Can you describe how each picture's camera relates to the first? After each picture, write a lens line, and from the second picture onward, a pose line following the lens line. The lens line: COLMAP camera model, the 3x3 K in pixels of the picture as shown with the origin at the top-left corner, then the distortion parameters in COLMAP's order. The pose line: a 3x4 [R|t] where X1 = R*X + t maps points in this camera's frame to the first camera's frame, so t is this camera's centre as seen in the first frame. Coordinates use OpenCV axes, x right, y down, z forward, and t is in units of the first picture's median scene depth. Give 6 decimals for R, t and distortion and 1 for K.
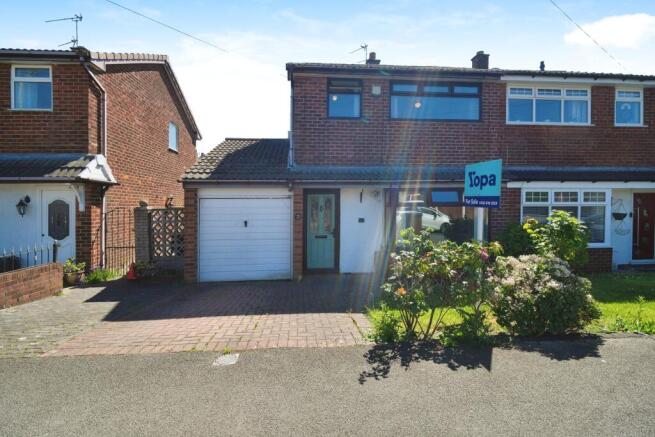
lens RADIAL K [[304.1, 0, 326.6], [0, 304.1, 215.6], [0, 0, 1]] dist [-0.006899, -0.001122]
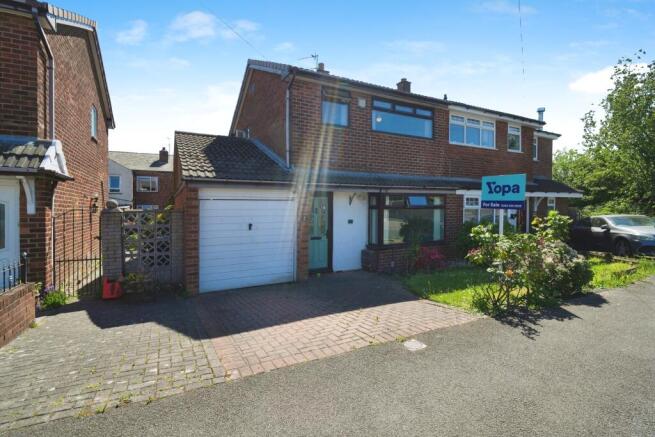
lens RADIAL K [[304.1, 0, 324.3], [0, 304.1, 218.9], [0, 0, 1]] dist [-0.006899, -0.001122]
pose [[0.925732, -0.009969, 0.378048, -0.402907], [0.009781, 0.999949, 0.002417, 0.002511], [-0.378053, 0.001460, 0.925783, 0.035767]]
